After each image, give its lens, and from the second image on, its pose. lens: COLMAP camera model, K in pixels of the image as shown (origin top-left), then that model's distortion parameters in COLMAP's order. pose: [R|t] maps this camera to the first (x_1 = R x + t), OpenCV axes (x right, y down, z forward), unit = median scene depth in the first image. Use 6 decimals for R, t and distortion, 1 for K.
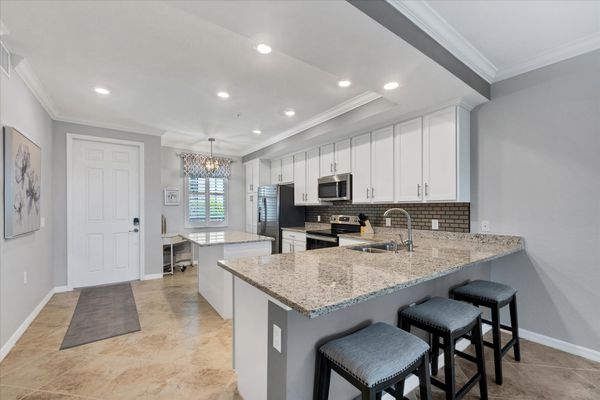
lens RADIAL K [[250.6, 0, 304.0], [0, 250.6, 210.3], [0, 0, 1]] dist [0.001608, 0.000191]
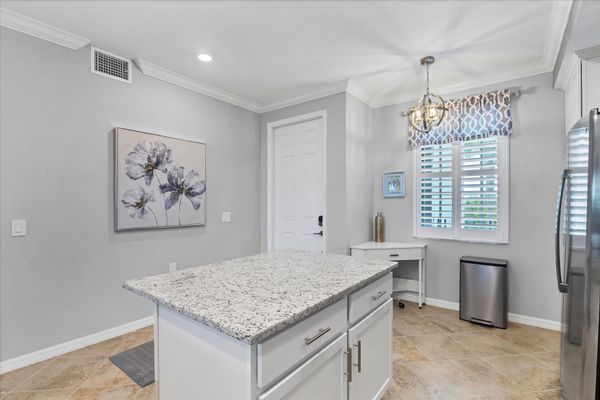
lens RADIAL K [[289.1, 0, 303.3], [0, 289.1, 202.3], [0, 0, 1]] dist [0.002072, 0.000156]
pose [[0.278393, -0.002593, -0.960464, 0.131966], [-0.005455, 0.999976, -0.004281, -0.005574], [0.960452, 0.006431, 0.278372, 0.758218]]
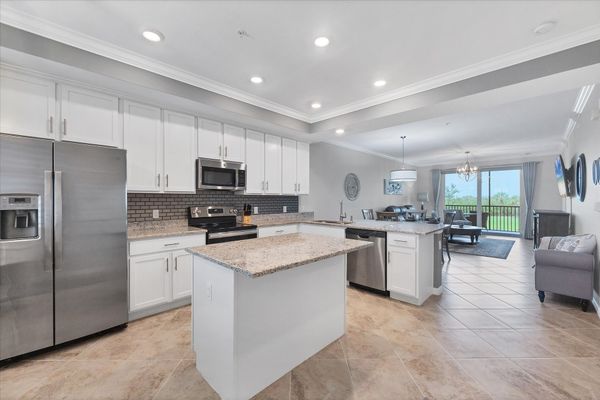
lens RADIAL K [[246.5, 0, 295.7], [0, 246.5, 198.9], [0, 0, 1]] dist [-0.003540, -0.000347]
pose [[-0.158329, 0.001314, 0.987385, -0.753243], [0.006565, 0.999978, -0.000278, -0.005139], [-0.987365, 0.006439, -0.158335, 0.886194]]
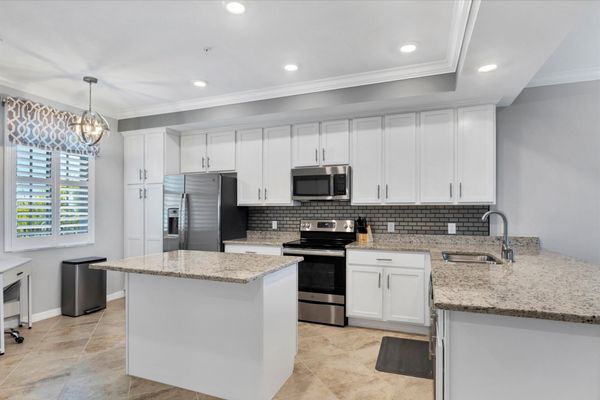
lens RADIAL K [[272.9, 0, 323.8], [0, 272.9, 211.7], [0, 0, 1]] dist [-0.014866, -0.000560]
pose [[0.822167, -0.000967, 0.569245, -0.325341], [0.002686, 0.999994, -0.002181, -0.002777], [-0.569240, 0.003322, 0.822165, 0.337268]]
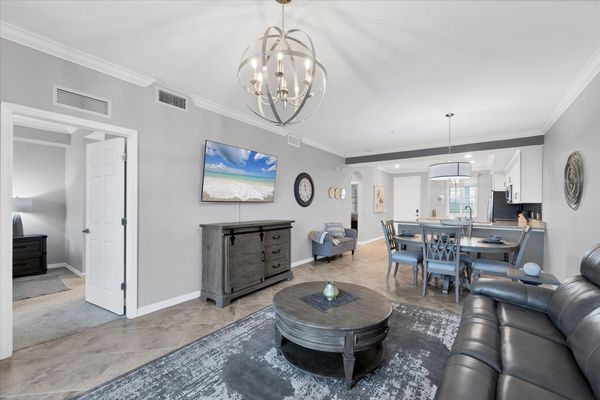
lens RADIAL K [[250.6, 0, 295.7], [0, 250.6, 199.4], [0, 0, 1]] dist [0.001608, 0.000191]
pose [[0.298618, -0.017252, -0.954217, 1.222969], [-0.014047, 0.999649, -0.022469, 0.004534], [0.954269, 0.020113, 0.298271, -0.757954]]
